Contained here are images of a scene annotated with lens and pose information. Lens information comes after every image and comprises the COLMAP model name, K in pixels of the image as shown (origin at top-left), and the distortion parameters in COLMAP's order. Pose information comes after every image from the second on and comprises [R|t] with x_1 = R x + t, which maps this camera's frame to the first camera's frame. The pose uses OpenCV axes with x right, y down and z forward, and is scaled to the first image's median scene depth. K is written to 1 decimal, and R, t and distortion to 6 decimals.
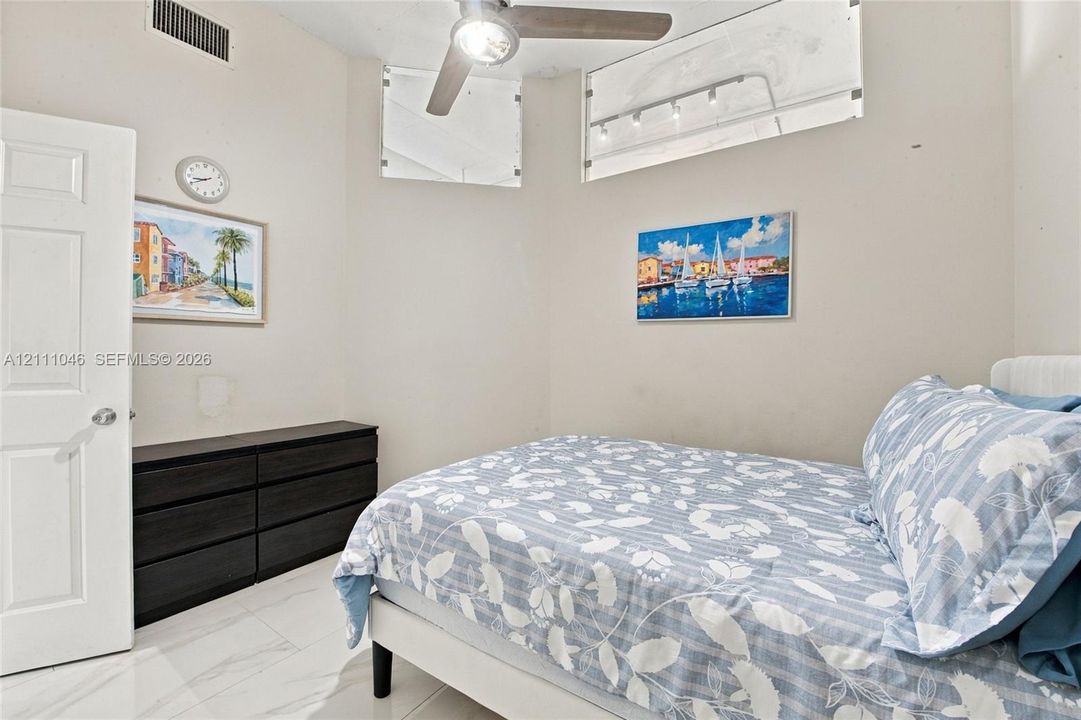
lens RADIAL K [[437.6, 0, 540.8], [0, 437.6, 358.4], [0, 0, 1]] dist [-0.020114, -0.000670]
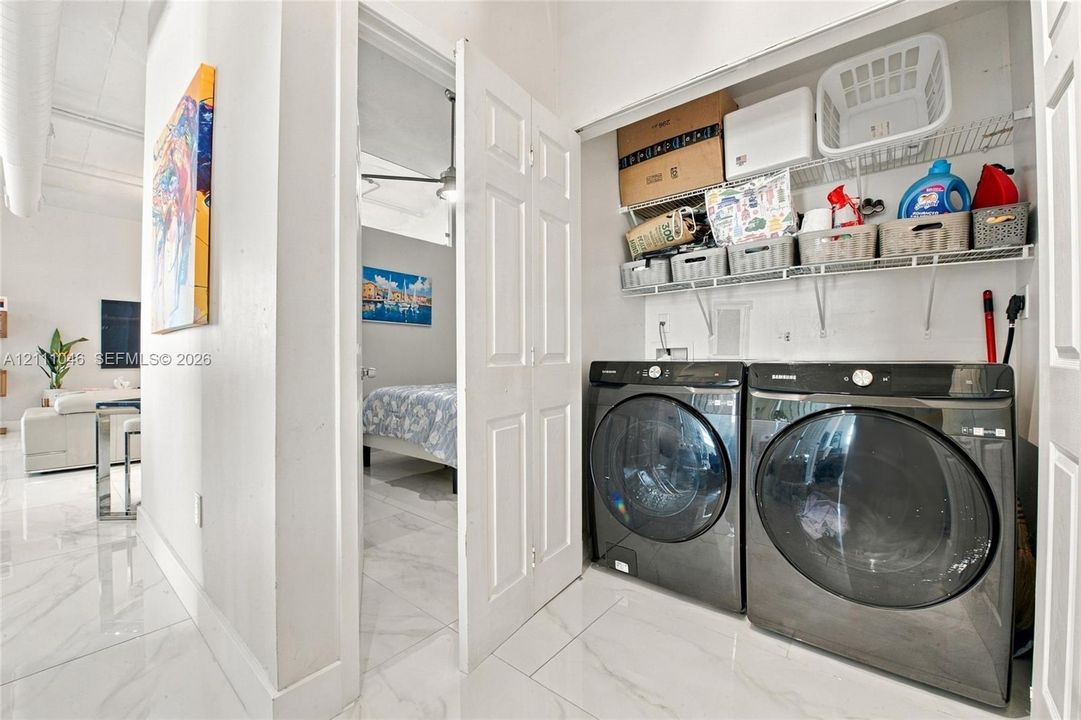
lens RADIAL K [[437.6, 0, 540.0], [0, 437.6, 355.1], [0, 0, 1]] dist [-0.020114, -0.000670]
pose [[0.093280, -0.008216, 0.995606, -1.429193], [0.004384, 0.999960, 0.007841, 0.034388], [-0.995630, 0.003633, 0.093312, 0.219741]]
